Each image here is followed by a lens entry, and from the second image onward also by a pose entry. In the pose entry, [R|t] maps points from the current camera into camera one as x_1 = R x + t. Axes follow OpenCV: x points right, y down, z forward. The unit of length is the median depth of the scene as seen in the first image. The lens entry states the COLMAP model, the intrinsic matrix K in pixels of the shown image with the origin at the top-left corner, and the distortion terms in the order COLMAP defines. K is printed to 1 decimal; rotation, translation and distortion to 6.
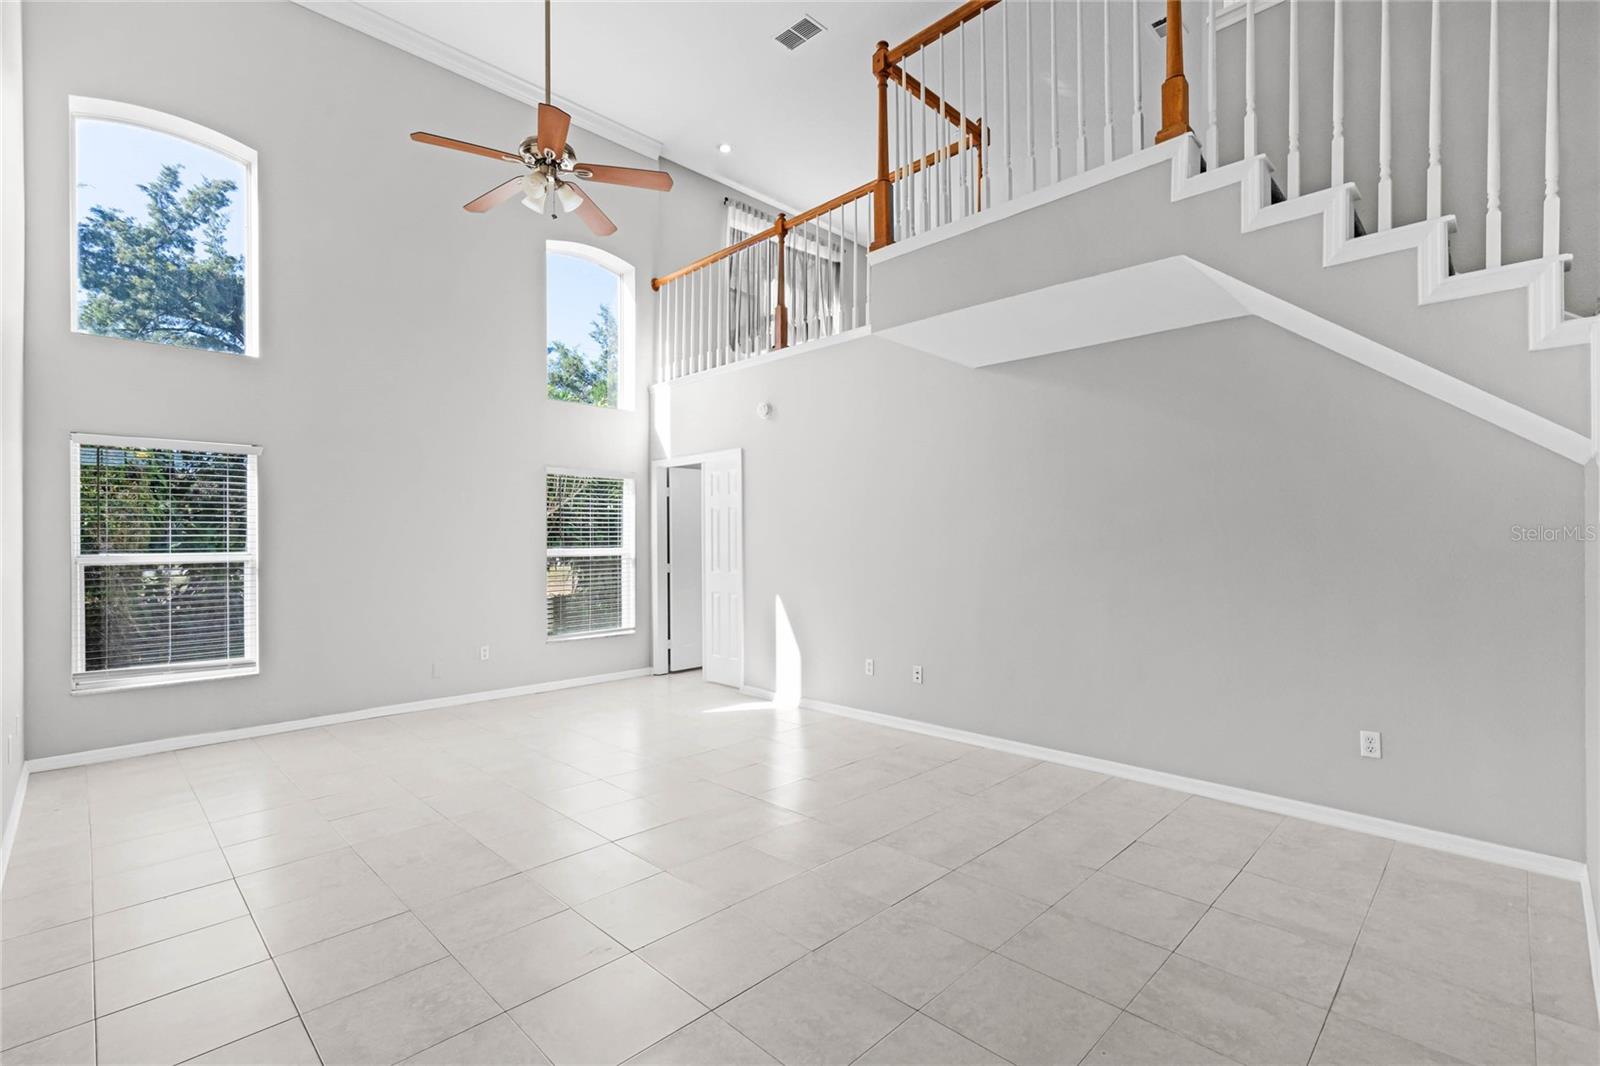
lens RADIAL K [[731.1, 0, 797.0], [0, 731.1, 540.2], [0, 0, 1]] dist [-0.001737, 0.000190]
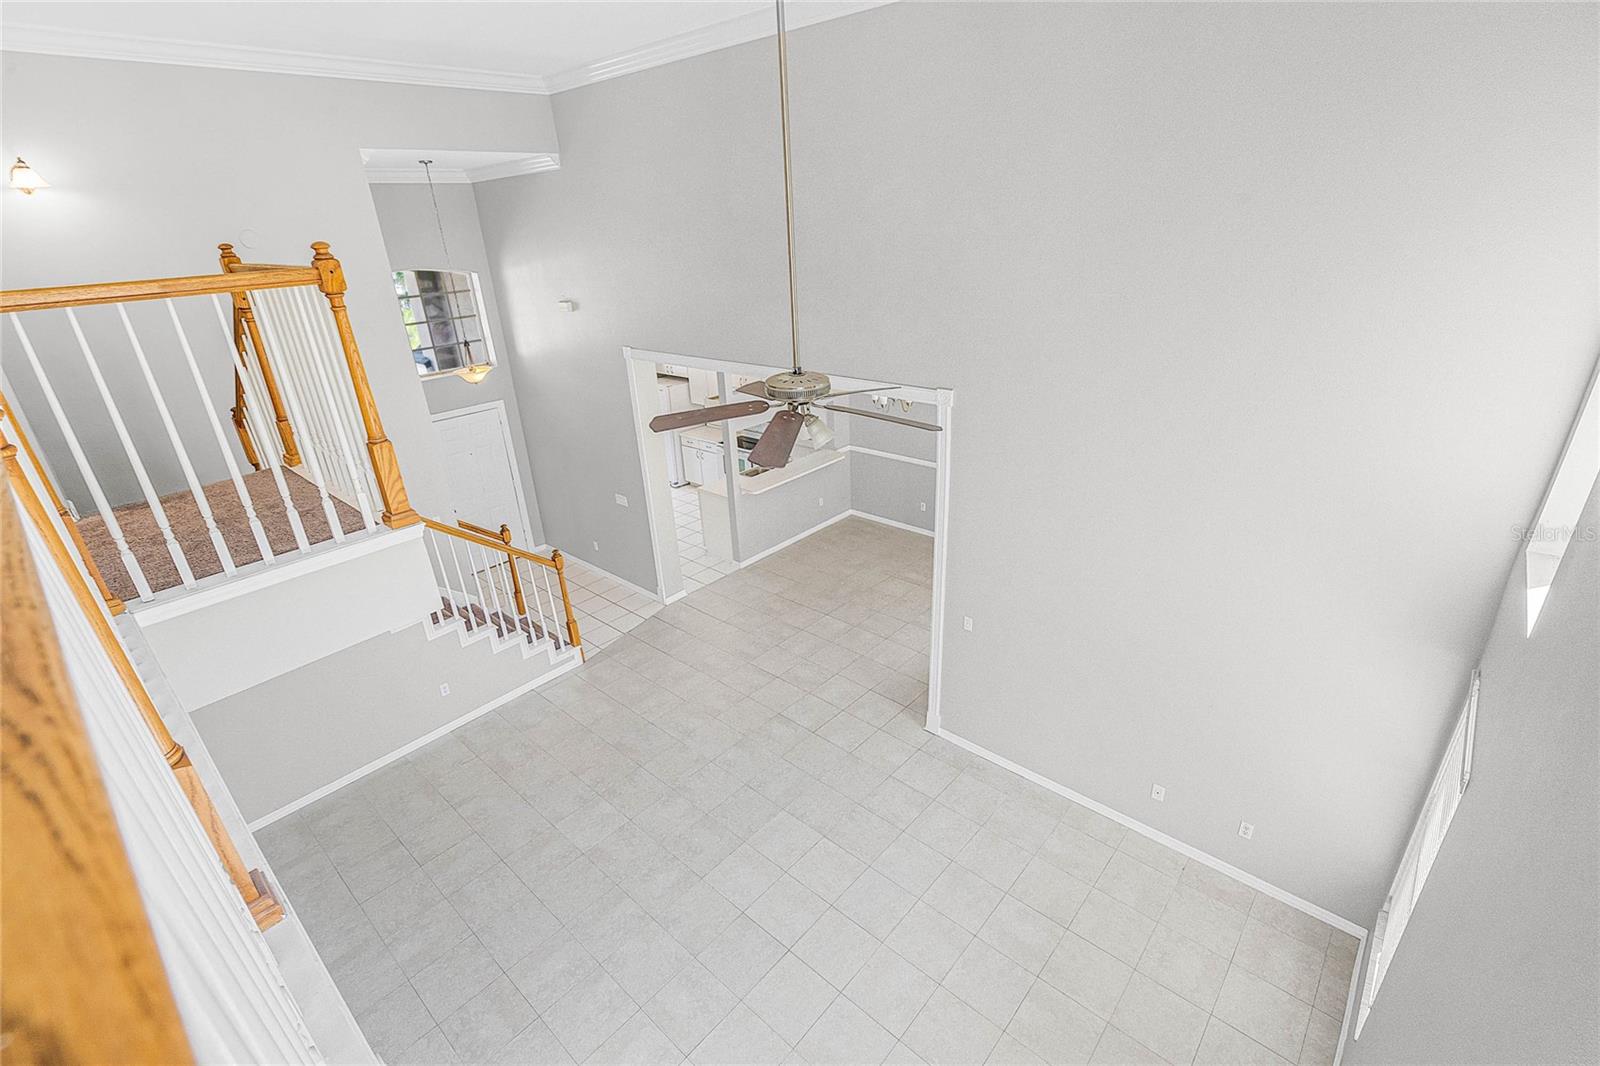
lens RADIAL K [[725.8, 0, 802.2], [0, 725.8, 547.9], [0, 0, 1]] dist [-0.002622, 0.000030]
pose [[-0.997391, 0.066217, -0.028751, -0.293720], [0.048289, 0.908022, 0.416130, -0.659471], [0.053661, 0.413656, -0.908851, 1.709907]]
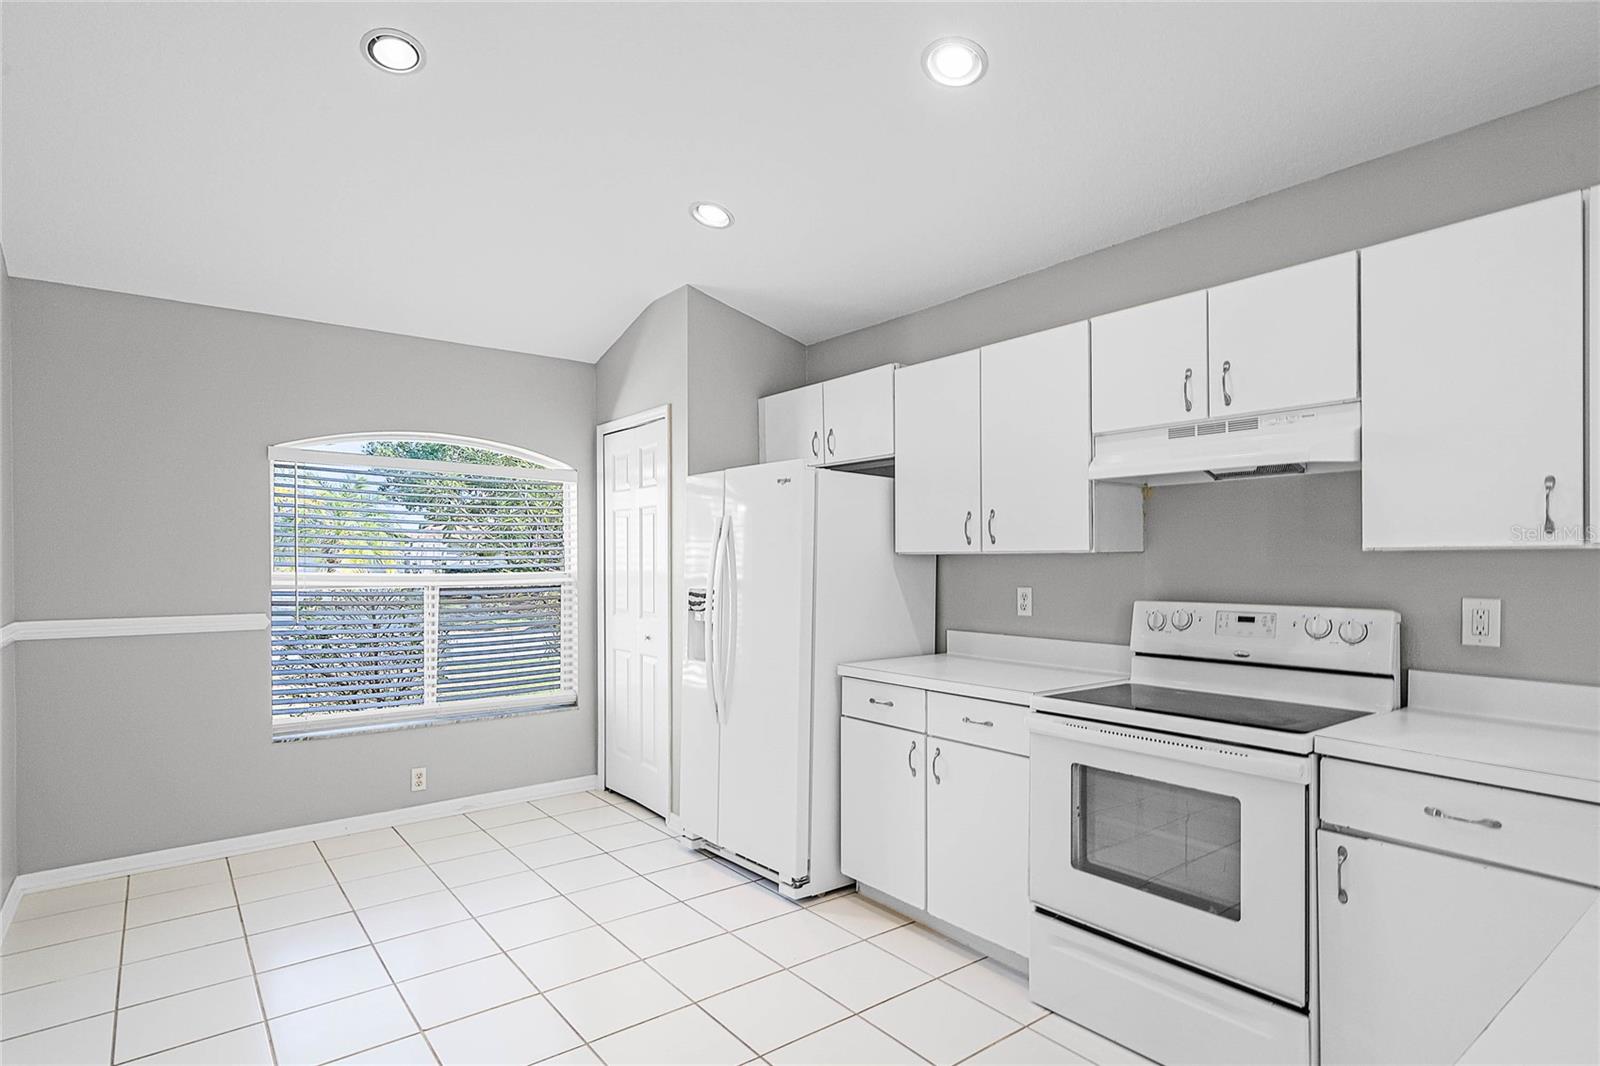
lens RADIAL K [[836.5, 0, 796.2], [0, 836.5, 558.1], [0, 0, 1]] dist [-0.001493, -0.000365]
pose [[-0.991426, 0.007776, 0.130436, 0.014596], [0.007428, 0.999967, -0.003154, 0.002917], [-0.130457, -0.002158, -0.991452, -0.329089]]
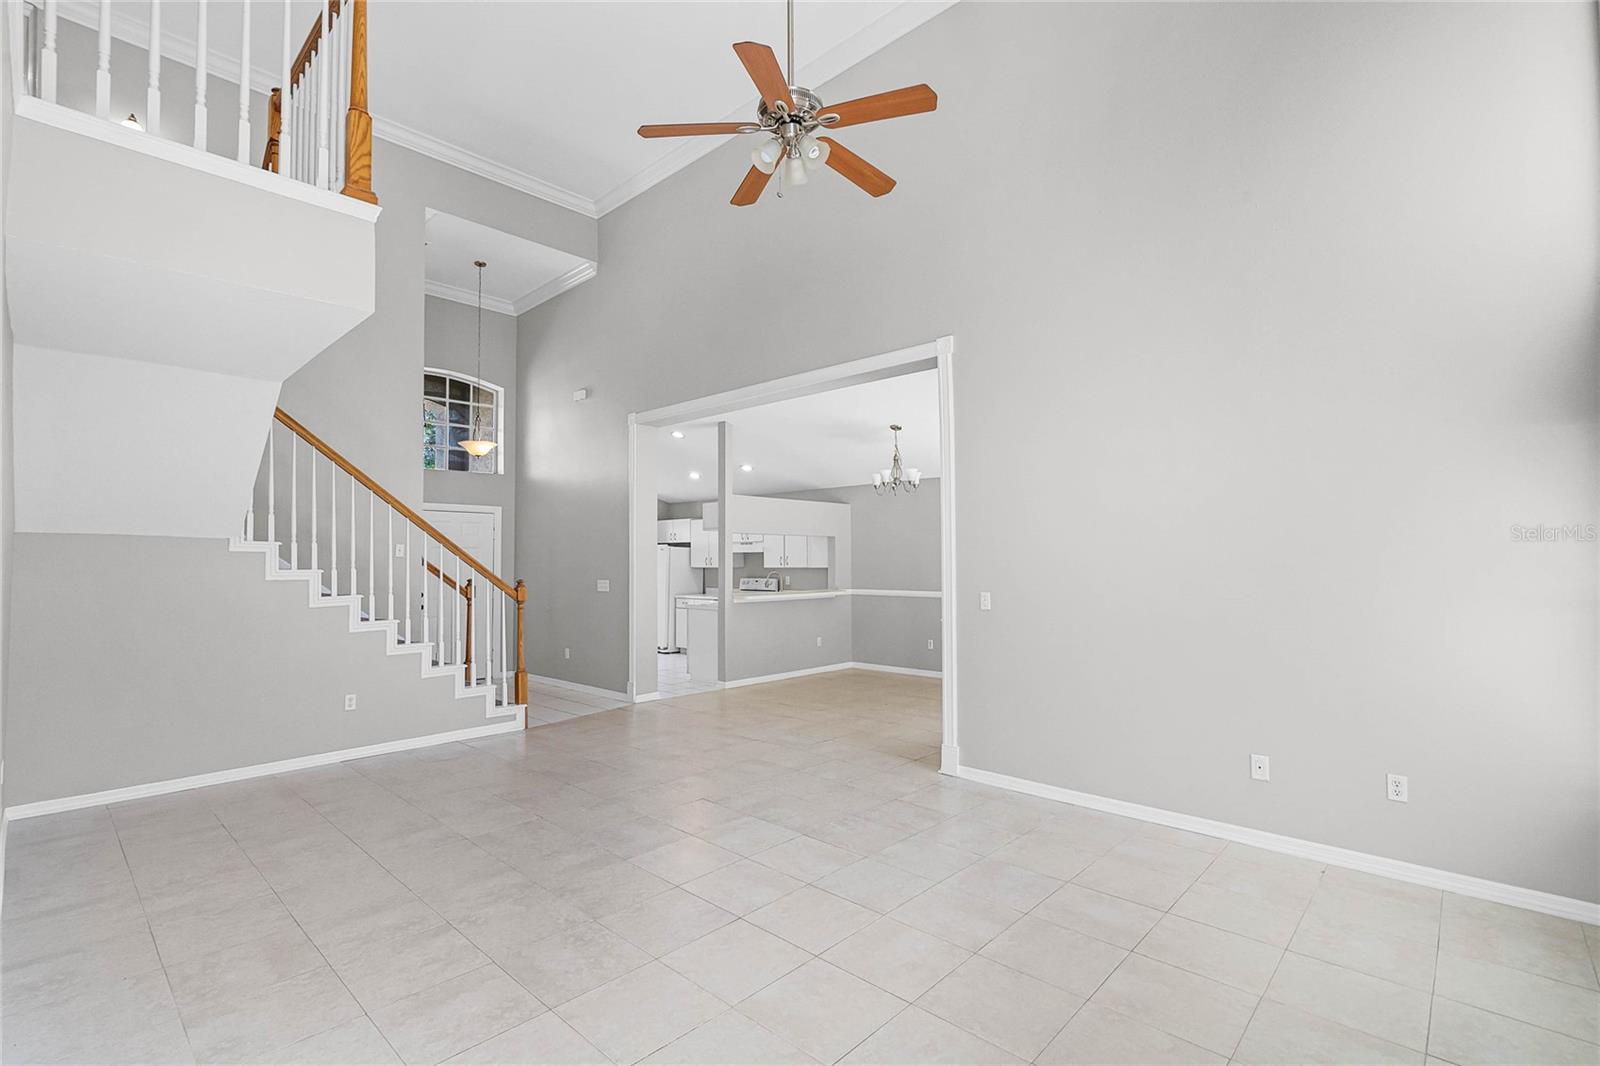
lens RADIAL K [[731.1, 0, 797.0], [0, 731.1, 540.2], [0, 0, 1]] dist [-0.001737, 0.000190]
pose [[-0.999479, 0.008056, -0.031249, -0.301095], [0.009014, 0.999490, -0.030634, -0.018123], [0.030986, -0.030899, -0.999042, 1.696536]]
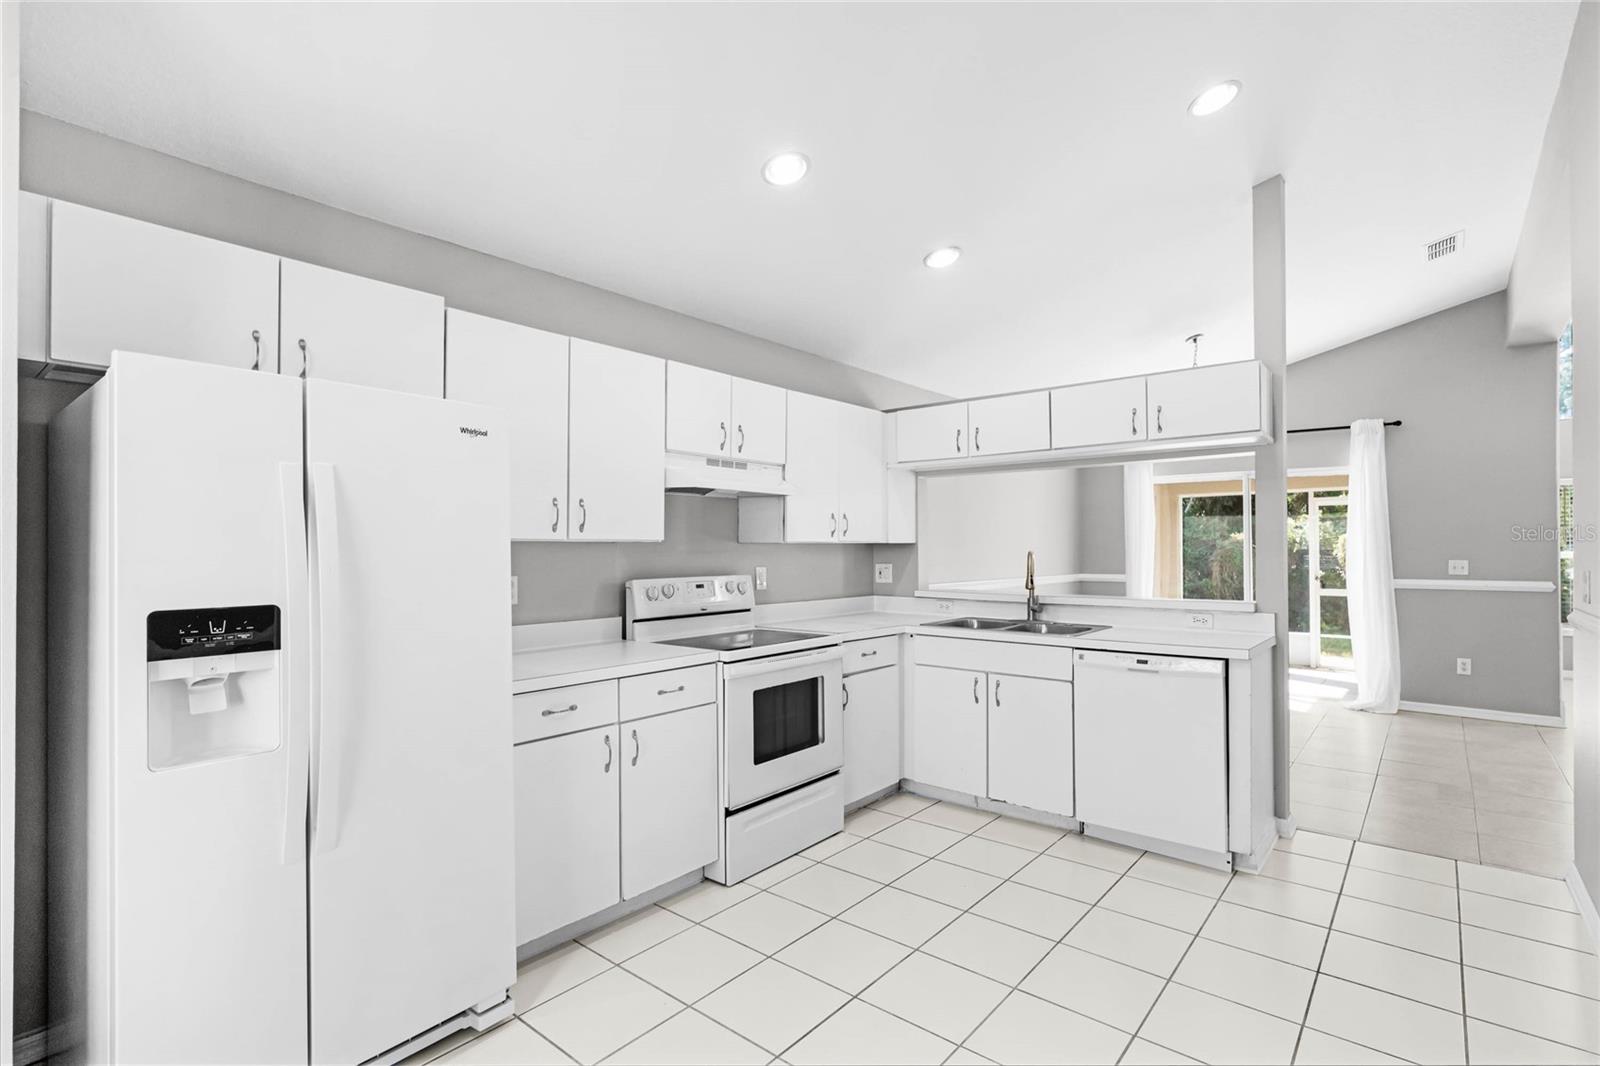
lens RADIAL K [[753.8, 0, 796.9], [0, 753.8, 542.4], [0, 0, 1]] dist [0.000226, -0.000076]
pose [[0.083302, -0.003665, -0.996518, 0.642204], [0.002693, 0.999990, -0.003453, 0.001964], [0.996521, -0.002396, 0.083311, -0.949441]]
